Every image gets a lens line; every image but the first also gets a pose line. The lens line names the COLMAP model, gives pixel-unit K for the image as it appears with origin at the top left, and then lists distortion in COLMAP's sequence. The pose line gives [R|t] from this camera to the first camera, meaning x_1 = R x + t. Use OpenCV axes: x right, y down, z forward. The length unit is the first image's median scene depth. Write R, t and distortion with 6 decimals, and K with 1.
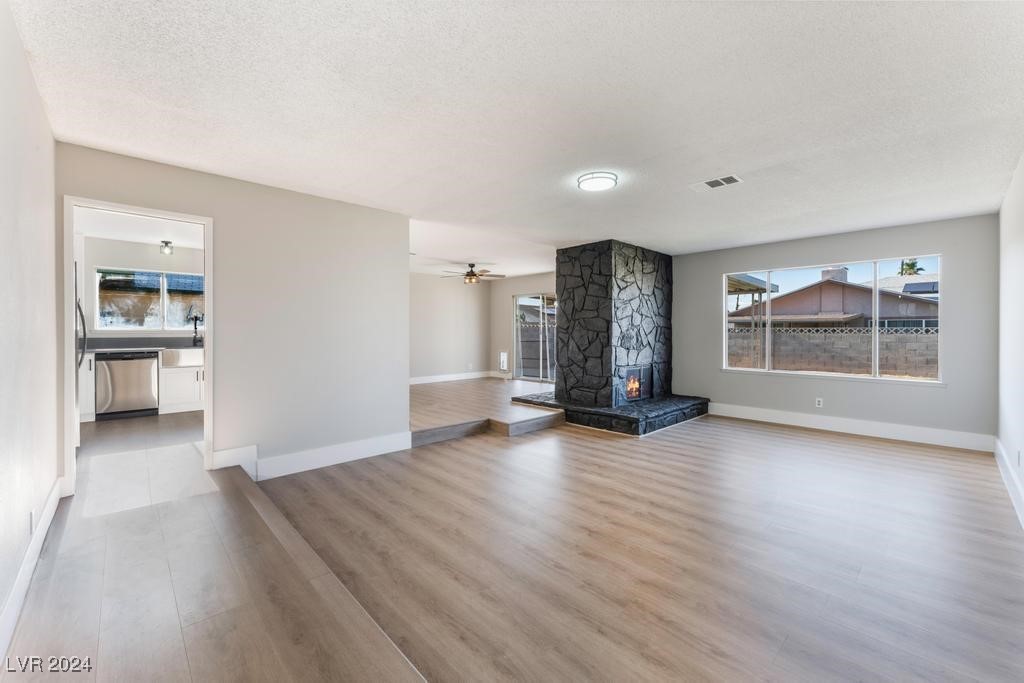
lens RADIAL K [[419.4, 0, 513.0], [0, 419.4, 331.9], [0, 0, 1]] dist [-0.000357, 0.000004]
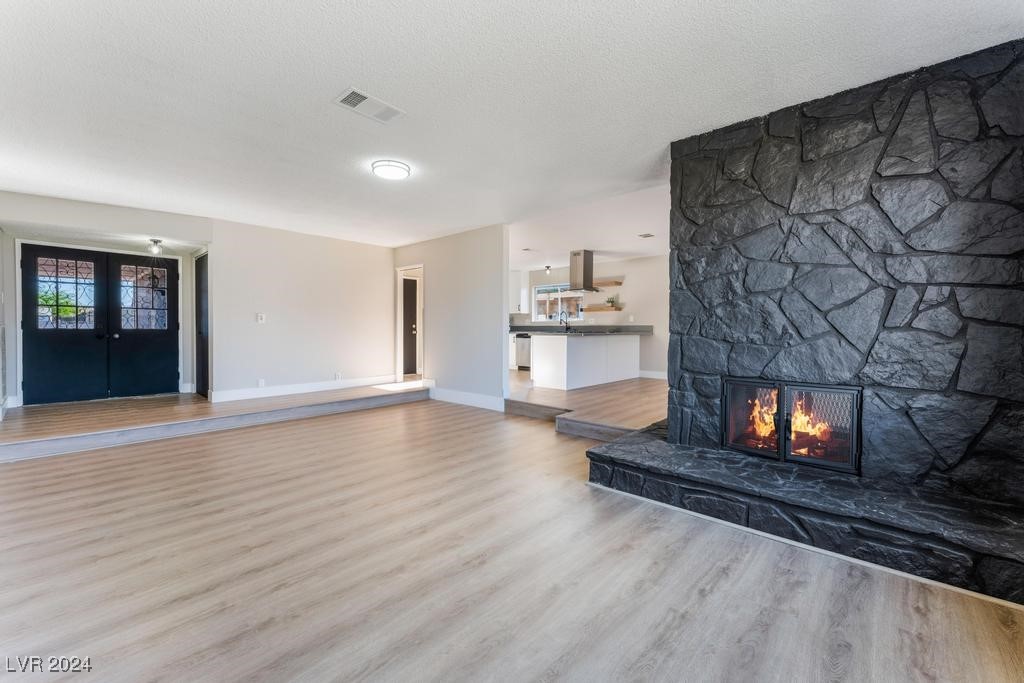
lens RADIAL K [[419.4, 0, 517.7], [0, 419.4, 335.4], [0, 0, 1]] dist [-0.000357, 0.000004]
pose [[0.078826, 0.014043, -0.996789, 0.828139], [-0.006591, 0.999886, 0.013565, 0.031270], [0.996867, 0.005500, 0.078910, 0.804101]]
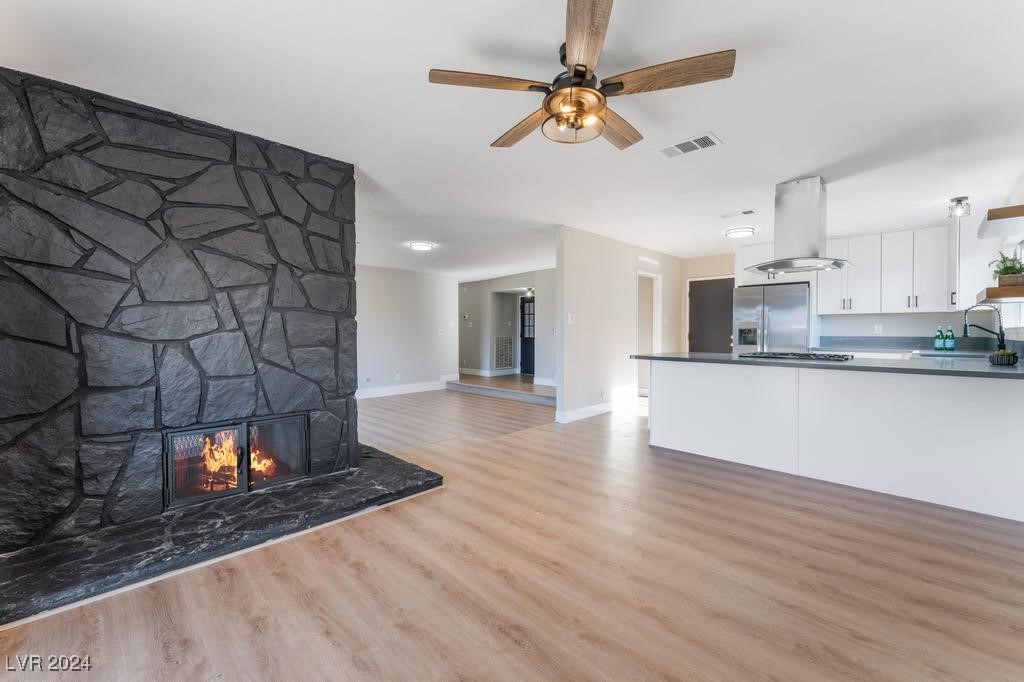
lens RADIAL K [[419.4, 0, 513.1], [0, 419.4, 337.0], [0, 0, 1]] dist [-0.000357, 0.000004]
pose [[-0.999947, 0.003726, -0.009619, -0.100059], [0.003495, 0.999706, 0.023973, -0.010330], [0.009705, 0.023938, -0.999666, 1.758304]]
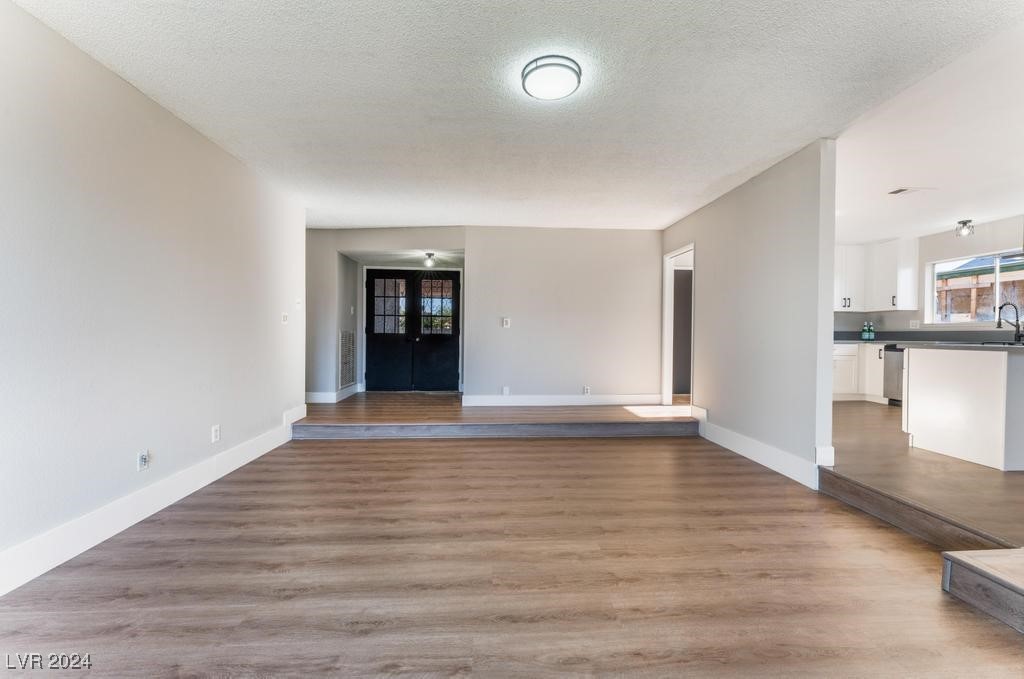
lens RADIAL K [[414.9, 0, 509.5], [0, 414.9, 338.7], [0, 0, 1]] dist [-0.000195, -0.000229]
pose [[-0.649065, 0.002873, -0.760727, 0.480055], [-0.011240, 0.999847, 0.013367, 0.030855], [0.760650, 0.017227, -0.648934, 0.895208]]
